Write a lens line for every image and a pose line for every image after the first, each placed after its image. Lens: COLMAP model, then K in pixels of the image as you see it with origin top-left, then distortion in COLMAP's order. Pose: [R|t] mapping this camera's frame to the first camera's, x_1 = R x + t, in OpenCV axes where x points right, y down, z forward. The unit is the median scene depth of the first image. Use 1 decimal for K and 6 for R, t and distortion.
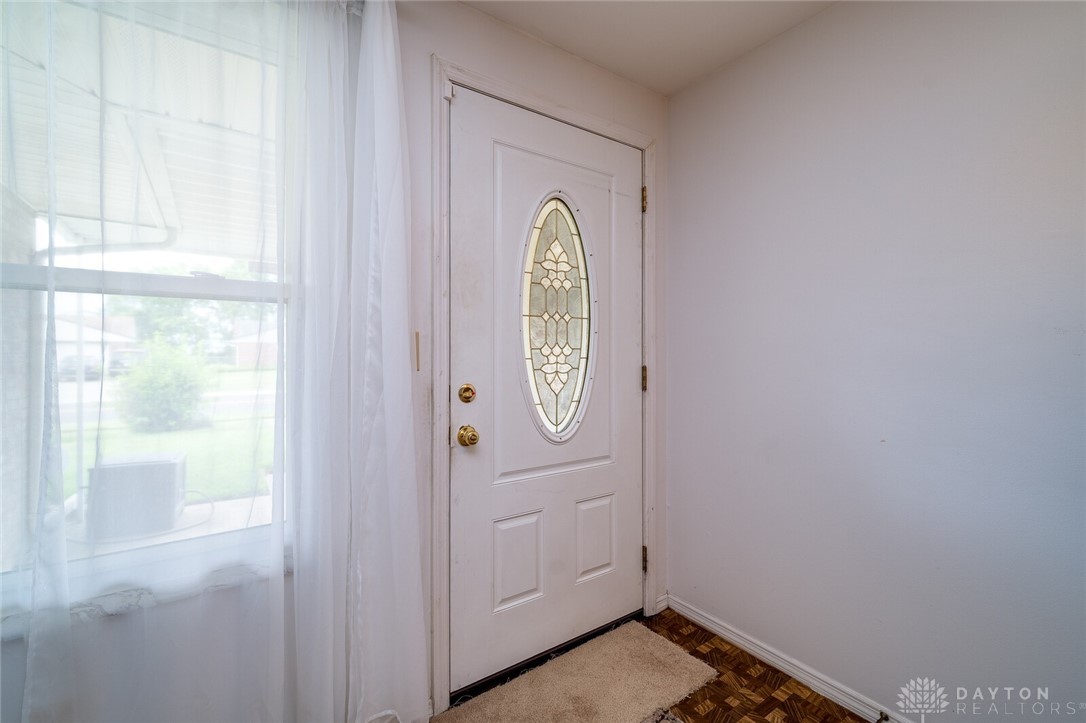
lens RADIAL K [[473.3, 0, 541.0], [0, 473.3, 357.7], [0, 0, 1]] dist [0.002602, -0.000205]
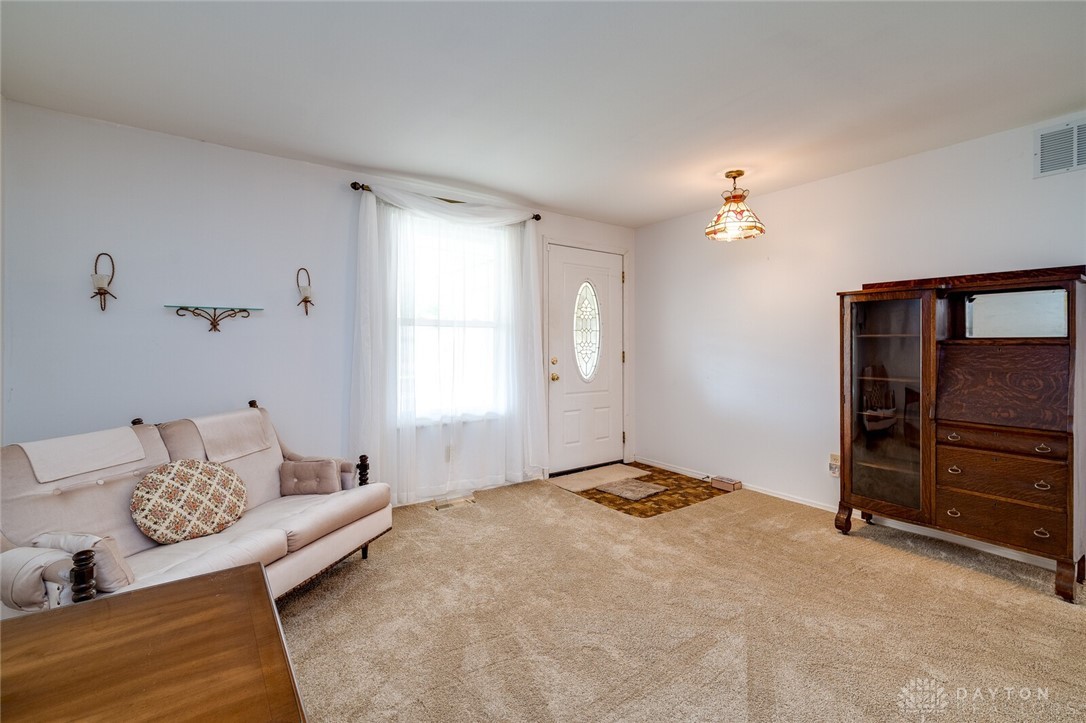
lens RADIAL K [[473.3, 0, 545.3], [0, 473.3, 356.2], [0, 0, 1]] dist [0.002602, -0.000205]
pose [[0.999828, -0.002993, 0.018310, -0.213850], [0.002847, 0.999964, 0.008007, 0.023548], [-0.018333, -0.007954, 0.999800, -1.361814]]
